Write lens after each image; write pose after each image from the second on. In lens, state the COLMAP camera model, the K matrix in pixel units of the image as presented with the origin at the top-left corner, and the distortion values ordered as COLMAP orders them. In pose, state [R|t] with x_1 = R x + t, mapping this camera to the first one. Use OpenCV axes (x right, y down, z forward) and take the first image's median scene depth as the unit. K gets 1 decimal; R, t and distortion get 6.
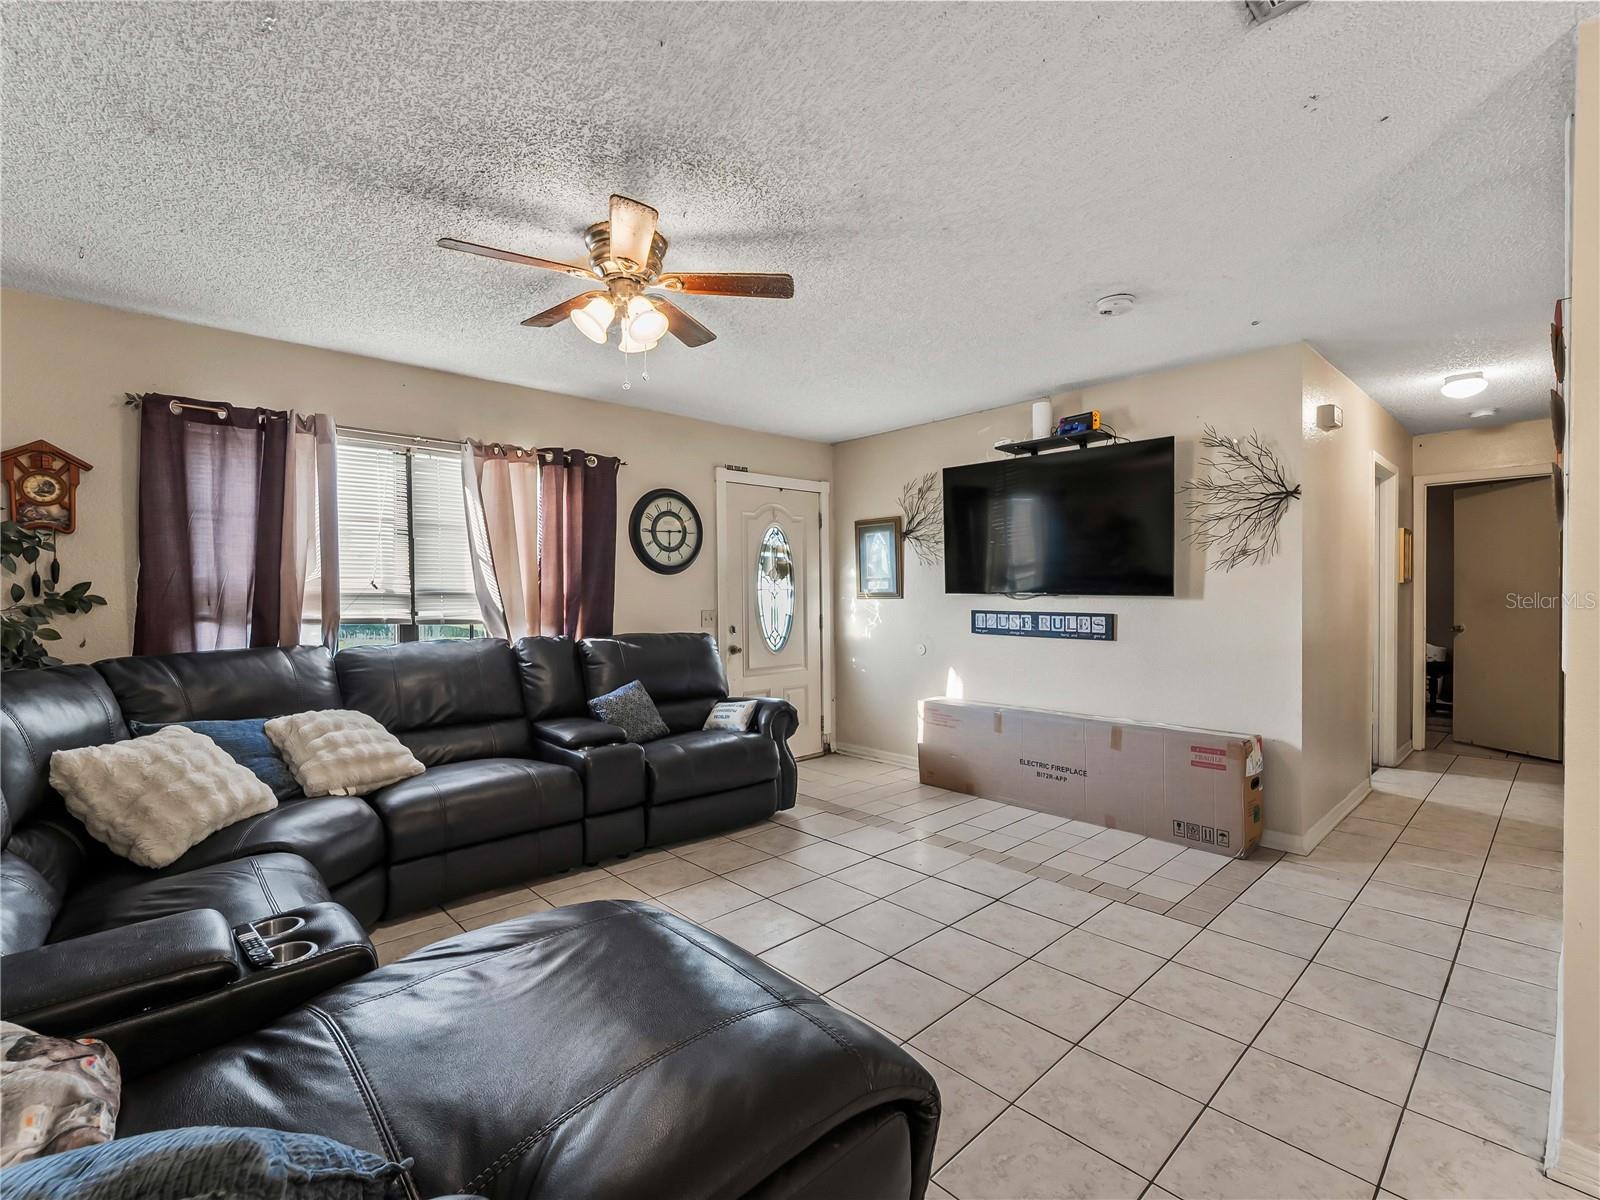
lens RADIAL K [[732.6, 0, 812.6], [0, 732.6, 608.2], [0, 0, 1]] dist [0.004531, -0.003551]
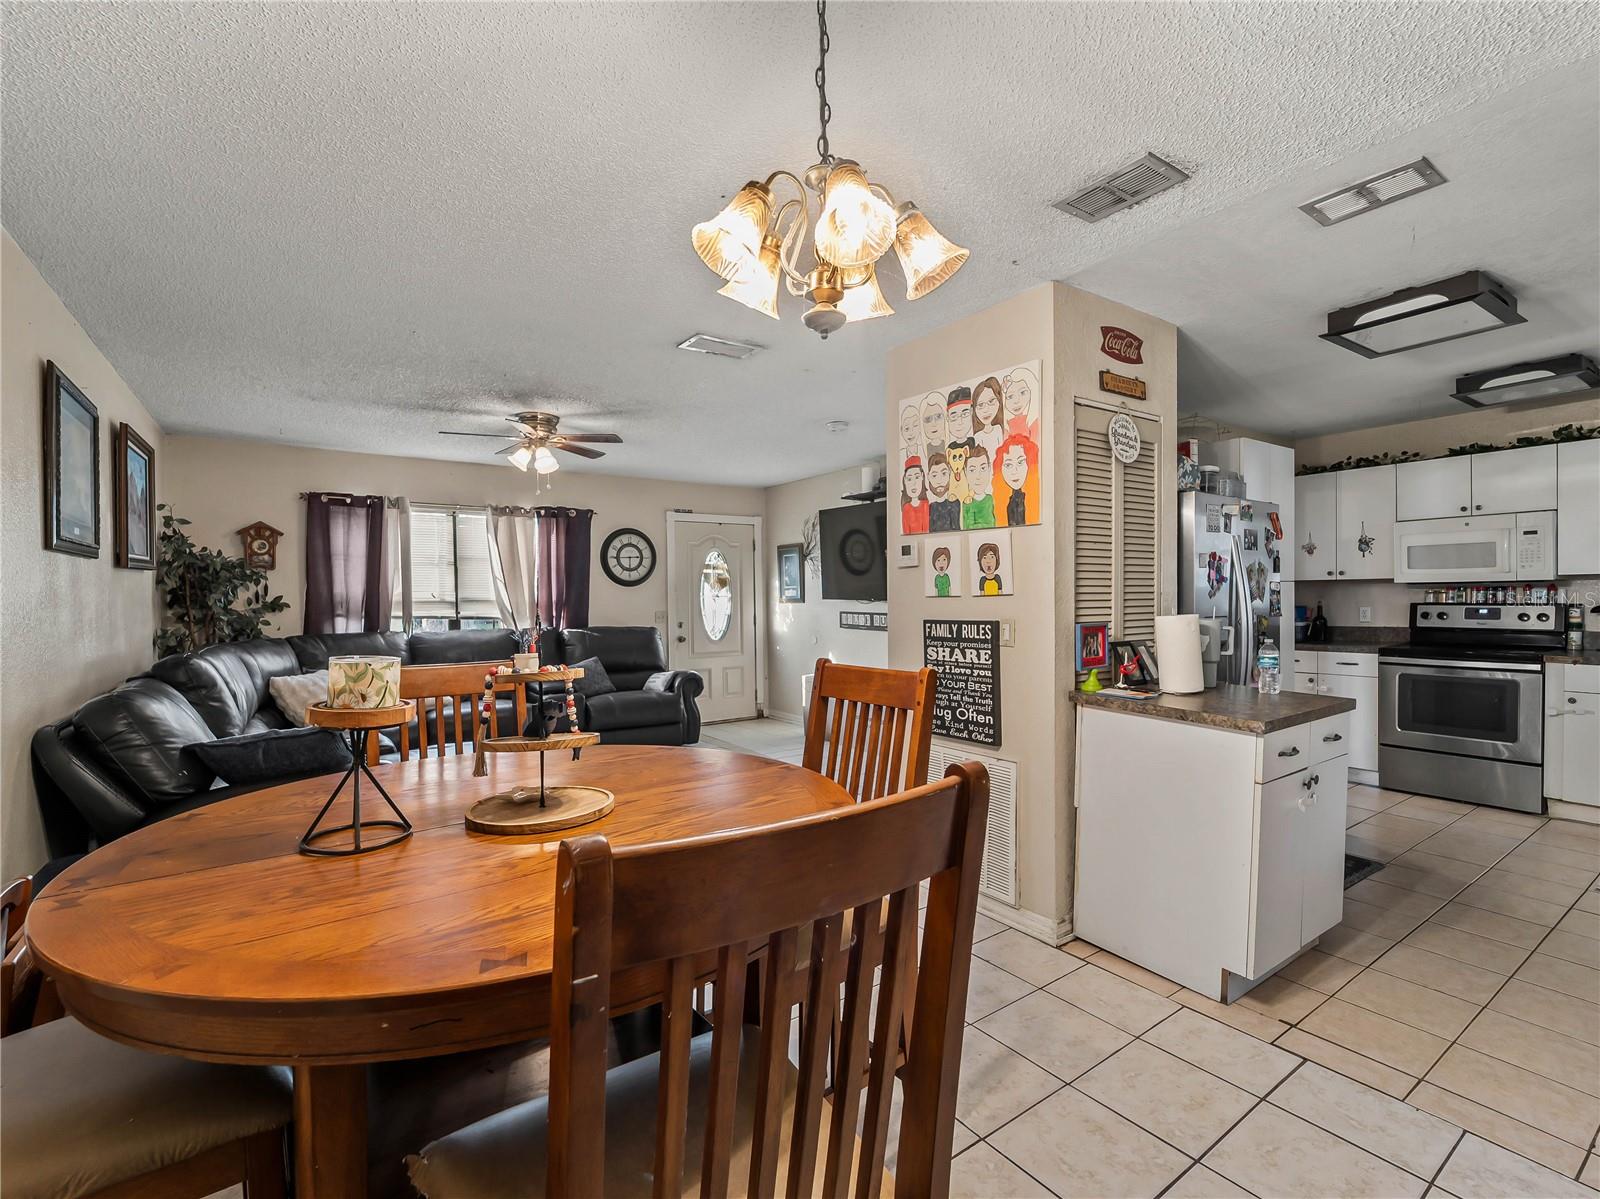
lens RADIAL K [[732.6, 0, 809.9], [0, 732.6, 608.9], [0, 0, 1]] dist [0.004531, -0.003551]
pose [[0.990828, 0.000825, -0.135129, 0.451187], [-0.000961, 0.999999, -0.000941, -0.000820], [0.135128, 0.001062, 0.990828, -0.505930]]
